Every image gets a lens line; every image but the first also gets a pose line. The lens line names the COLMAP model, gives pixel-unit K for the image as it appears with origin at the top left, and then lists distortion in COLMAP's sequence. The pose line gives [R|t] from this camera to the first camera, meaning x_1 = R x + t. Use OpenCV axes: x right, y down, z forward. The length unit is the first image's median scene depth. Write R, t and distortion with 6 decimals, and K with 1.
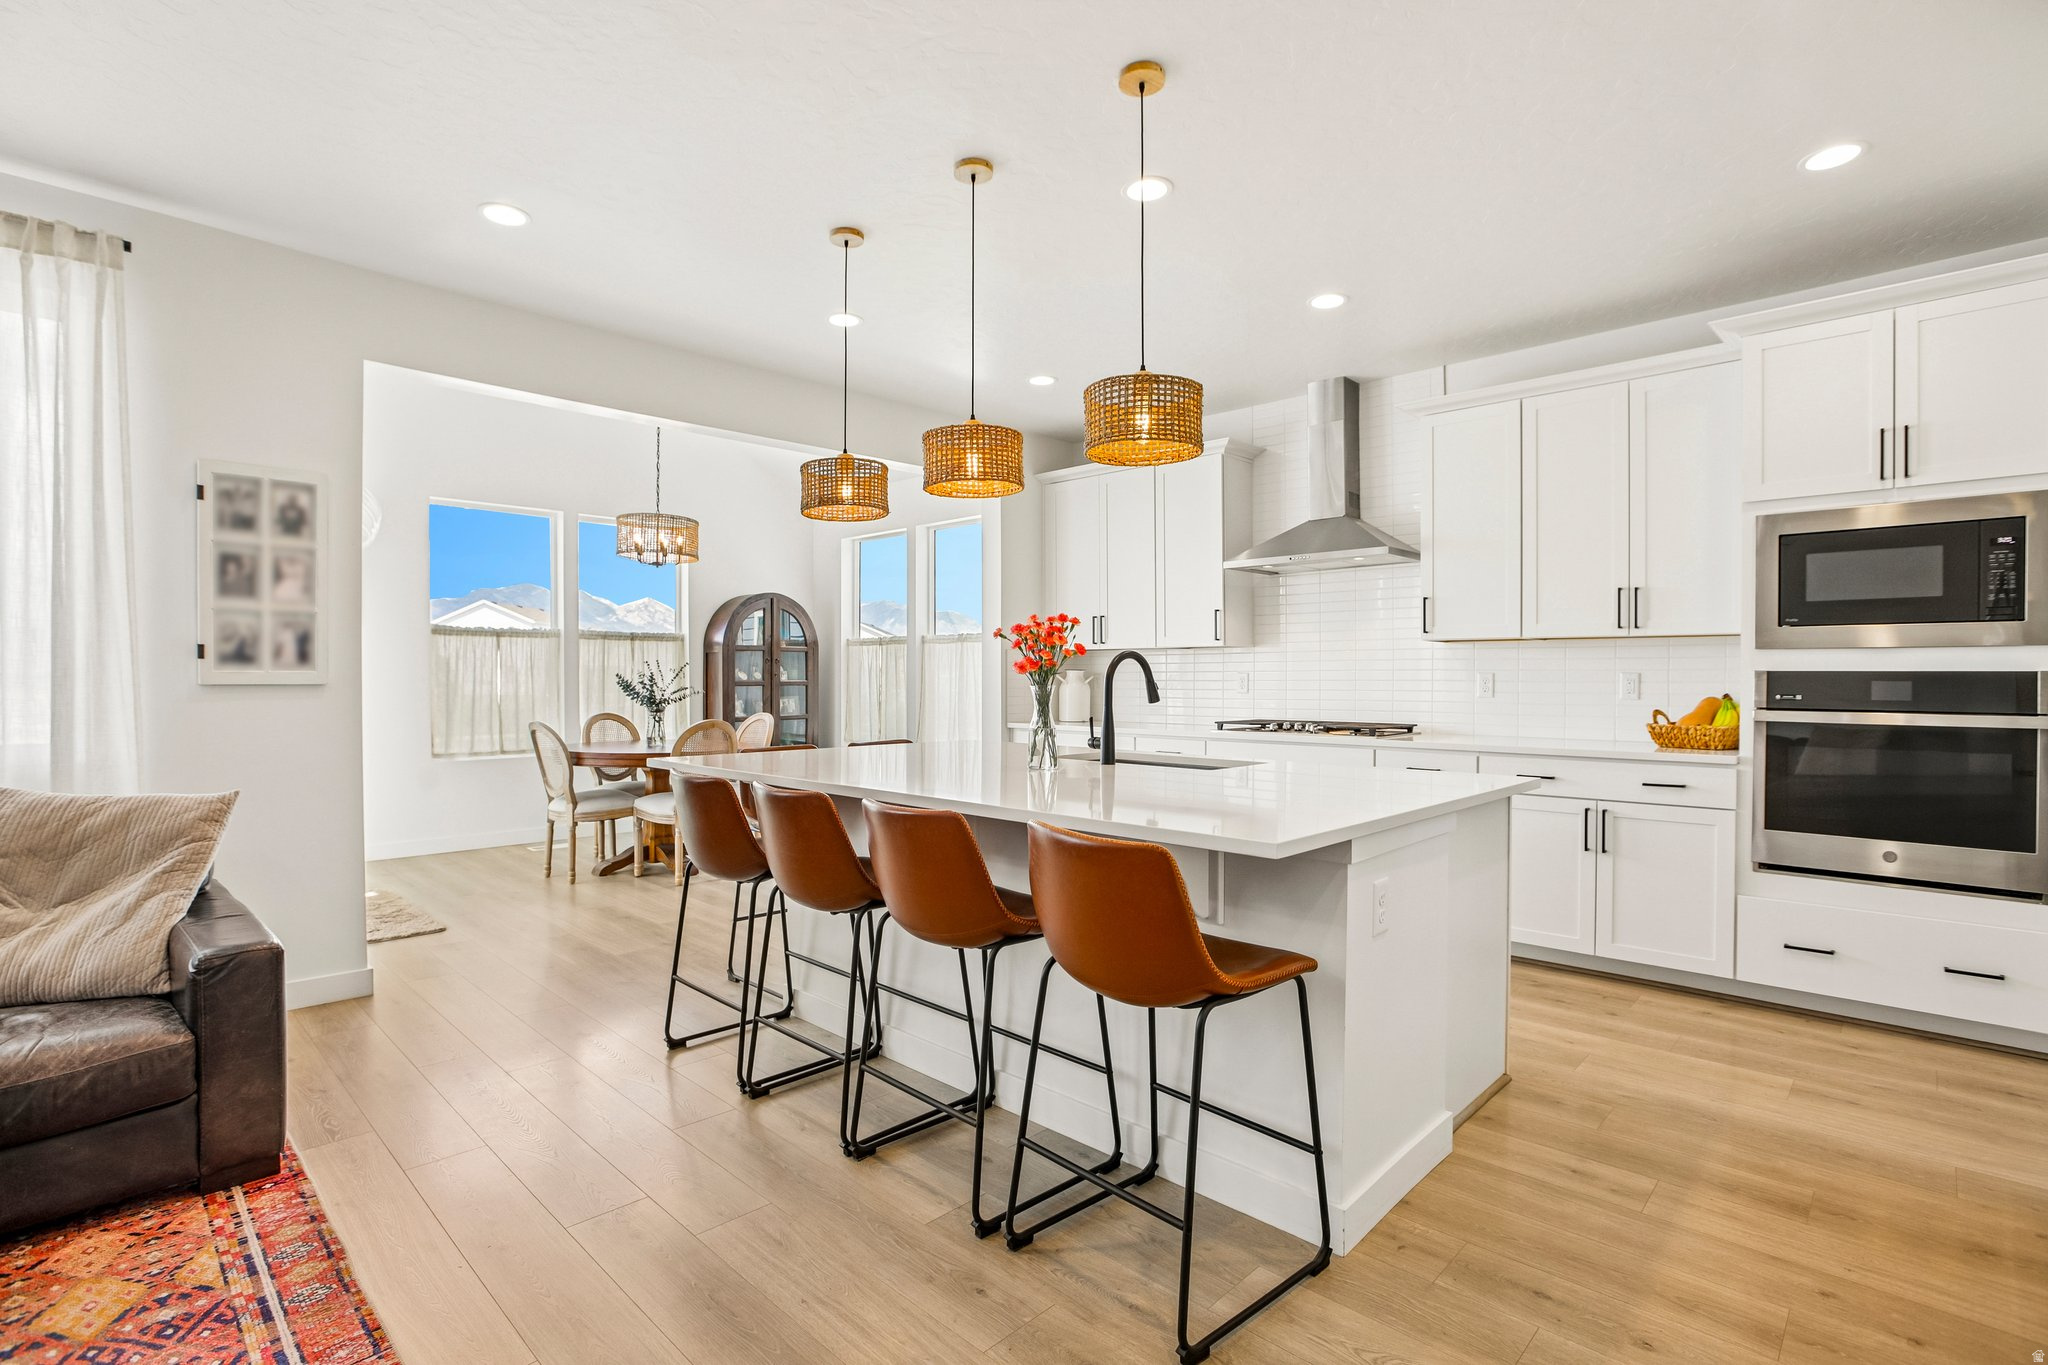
lens RADIAL K [[956.1, 0, 983.1], [0, 956.1, 685.5], [0, 0, 1]] dist [-0.034056, 0.015941]
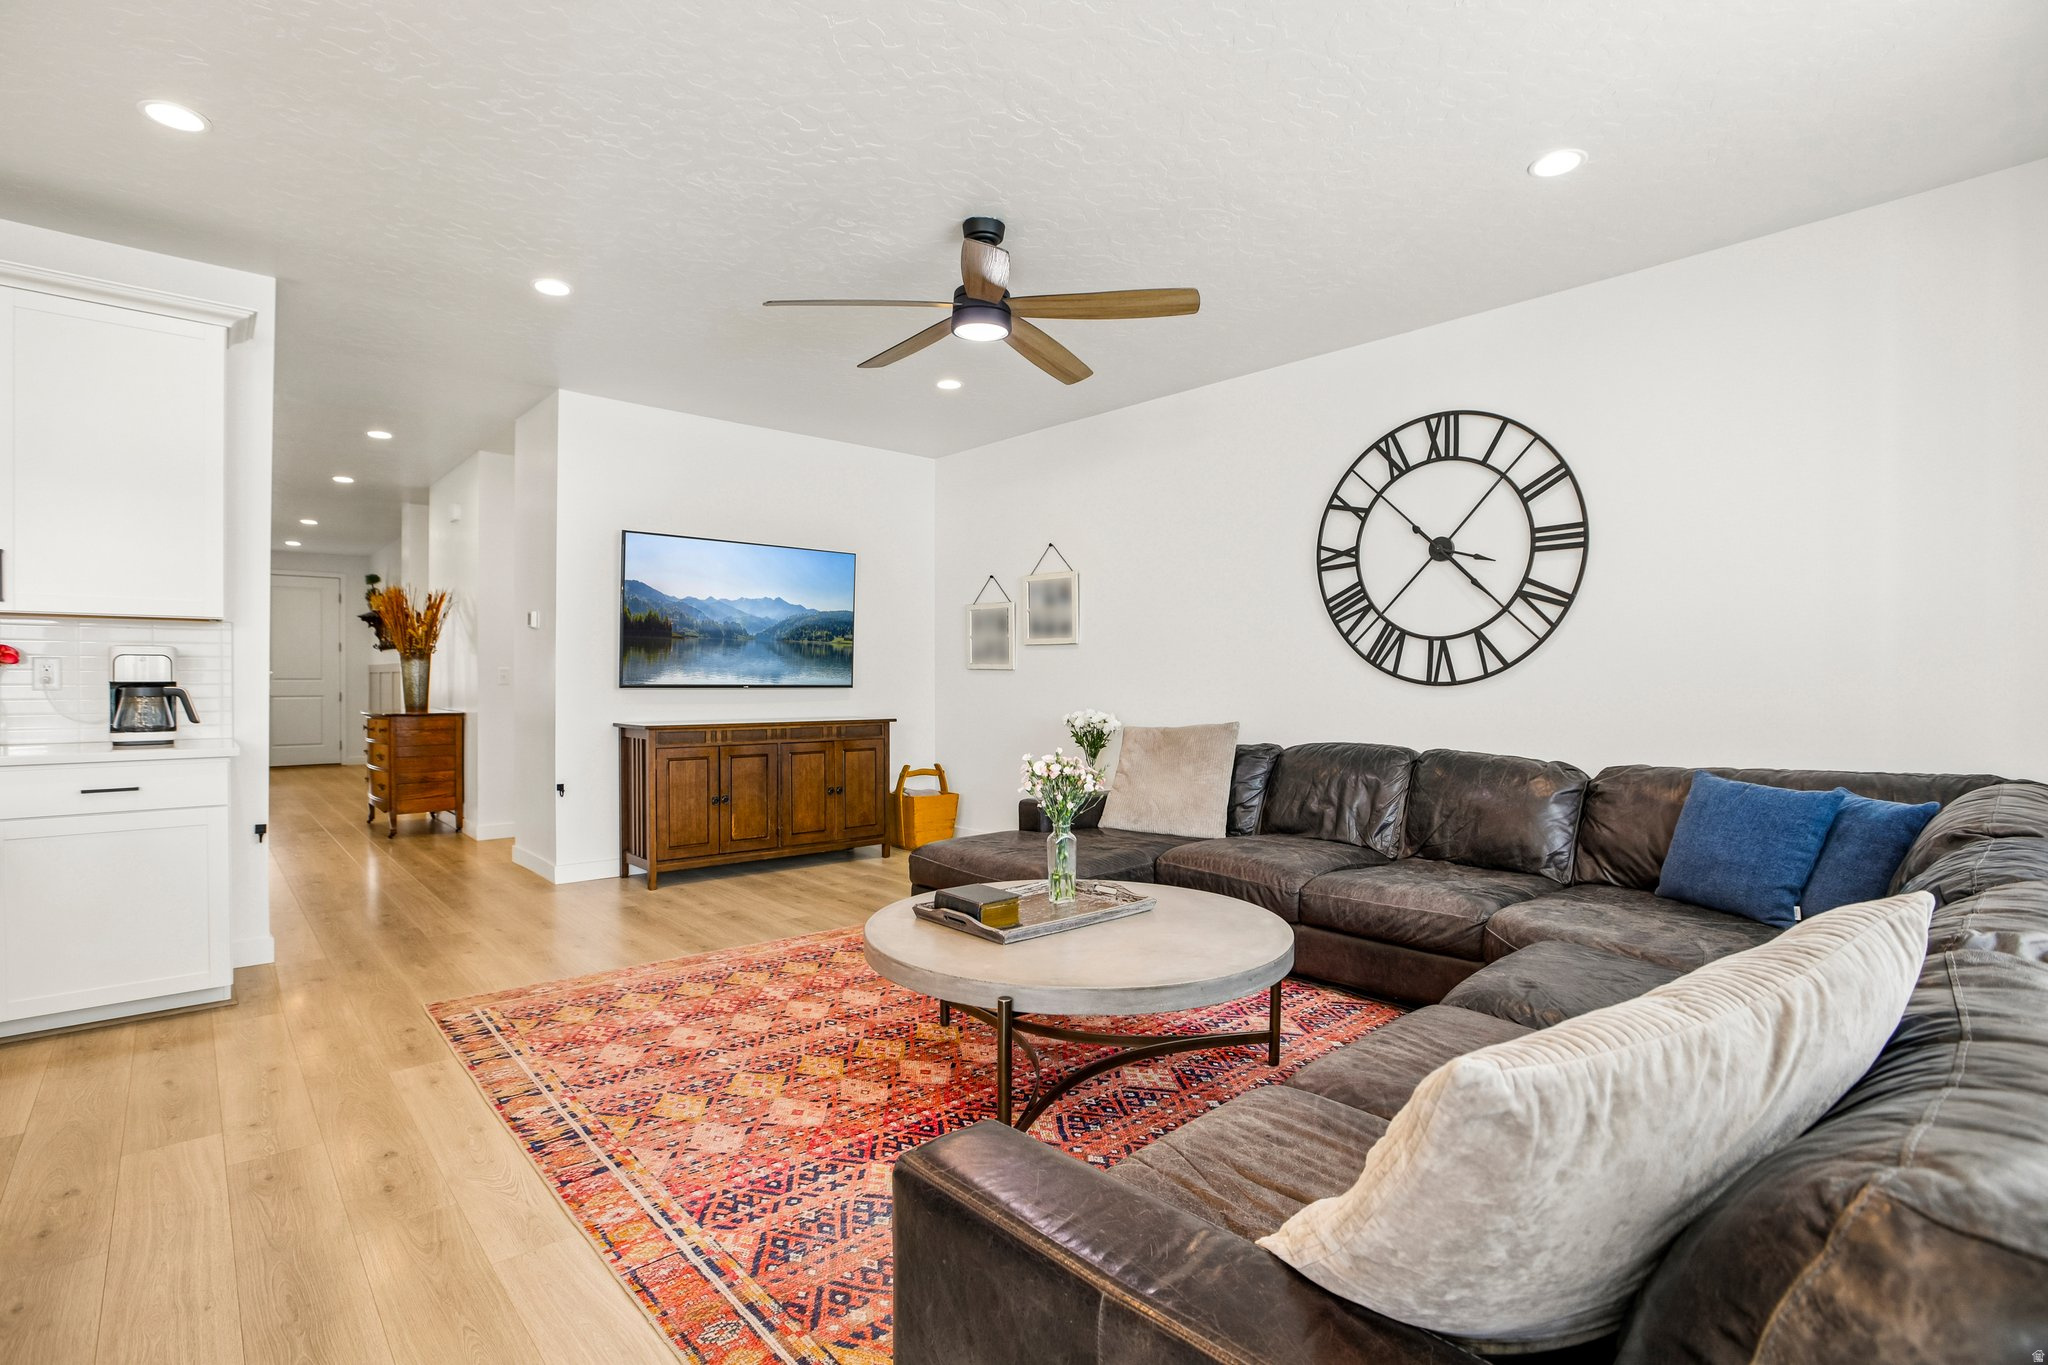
lens RADIAL K [[969.1, 0, 1024.0], [0, 969.1, 682.5], [0, 0, 1]] dist [-0.050613, 0.017061]
pose [[-0.999066, -0.001874, 0.043177, -0.539201], [-0.001317, 0.999916, 0.012933, 0.007427], [-0.043197, 0.012864, -0.998984, 0.973835]]
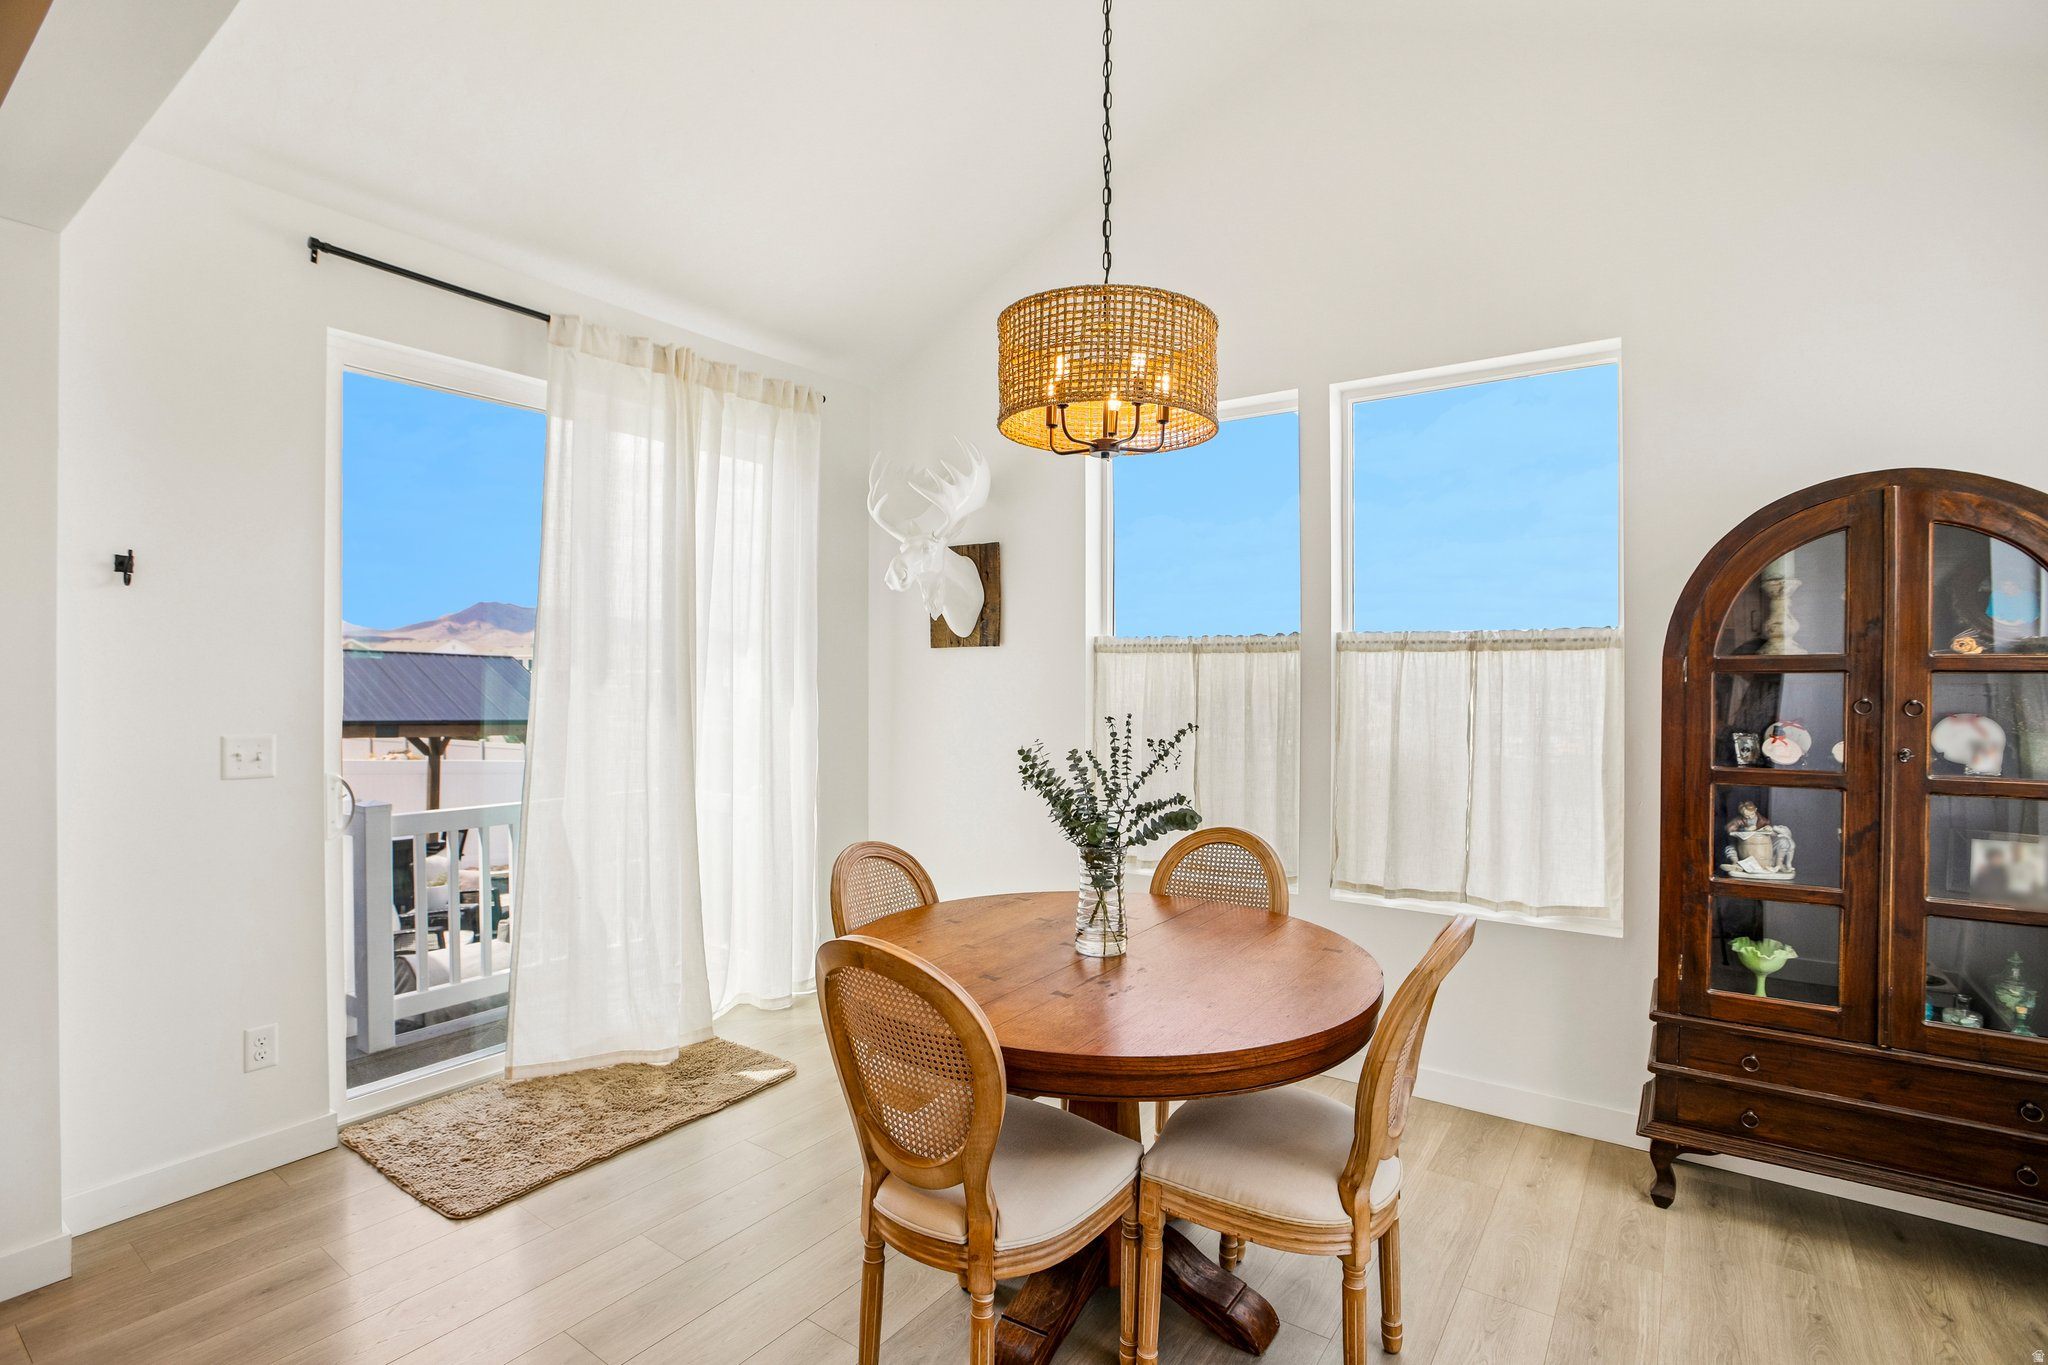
lens RADIAL K [[979.1, 0, 1002.3], [0, 979.1, 689.0], [0, 0, 1]] dist [-0.060119, 0.030024]
pose [[0.177372, 0.011826, -0.984073, 0.026061], [-0.014226, 0.999854, 0.009451, -0.068022], [0.984041, 0.012323, 0.177514, 1.540780]]
